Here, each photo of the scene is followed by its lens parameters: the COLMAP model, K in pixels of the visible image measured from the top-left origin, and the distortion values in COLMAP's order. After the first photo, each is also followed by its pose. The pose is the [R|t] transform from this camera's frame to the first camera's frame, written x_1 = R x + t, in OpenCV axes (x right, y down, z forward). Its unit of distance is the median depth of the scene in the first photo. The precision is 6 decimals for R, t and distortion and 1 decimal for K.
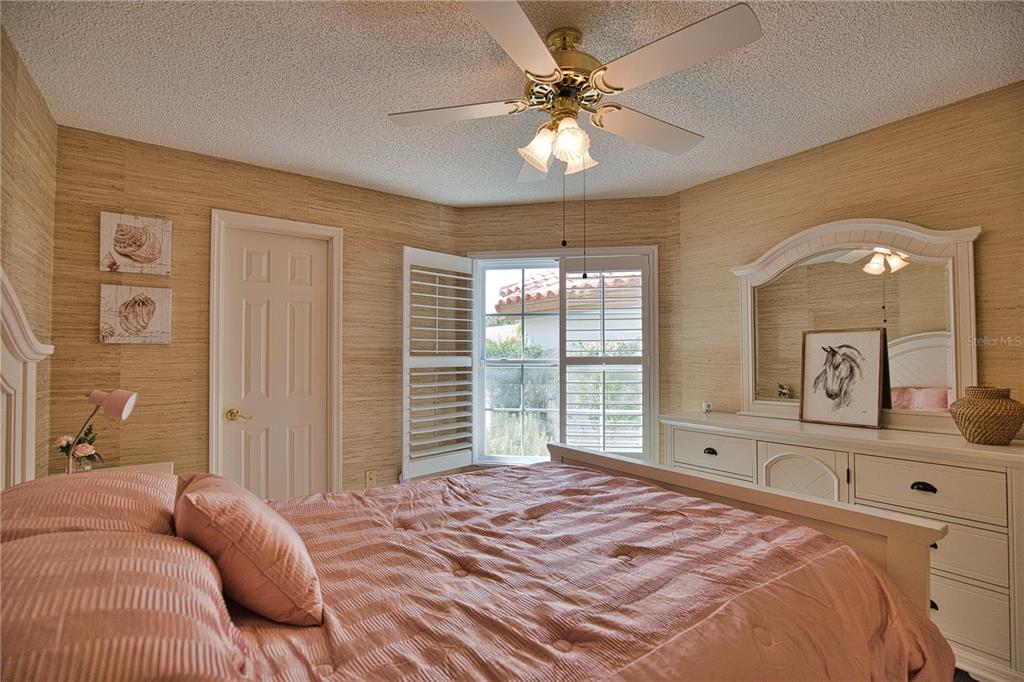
lens RADIAL K [[470.5, 0, 512.0], [0, 470.5, 341.0], [0, 0, 1]] dist [-0.030523, 0.000014]
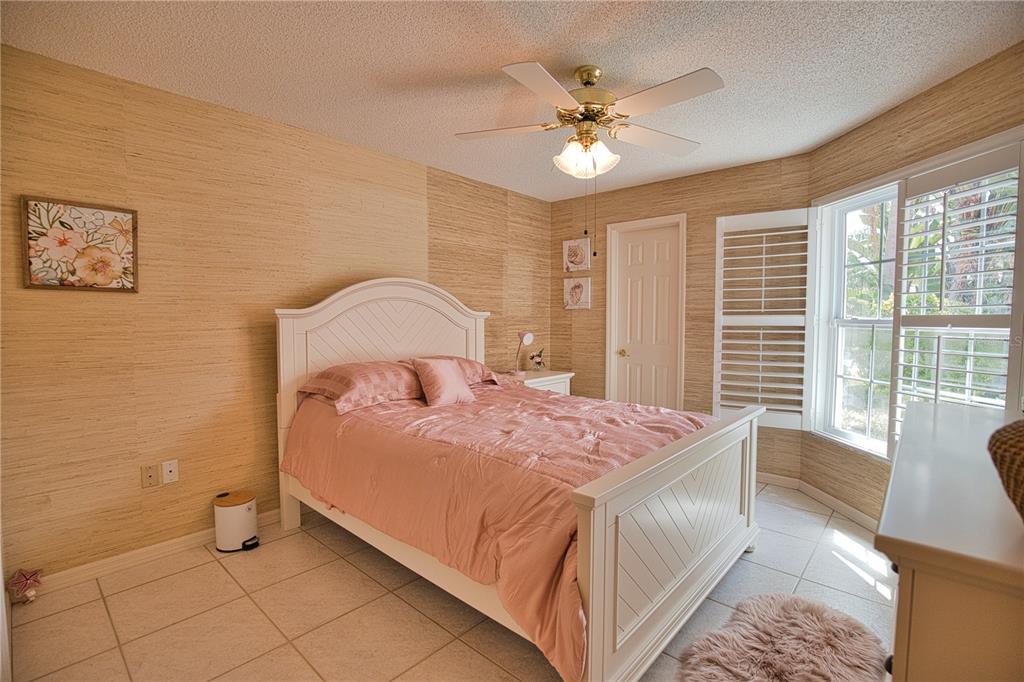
lens RADIAL K [[465.8, 0, 512.0], [0, 465.8, 341.0], [0, 0, 1]] dist [0.000469, 0.000204]
pose [[0.230162, 0.048854, -0.971925, 0.759722], [0.031226, 0.997854, 0.057552, 0.014211], [0.972651, -0.043595, 0.228143, 0.249096]]
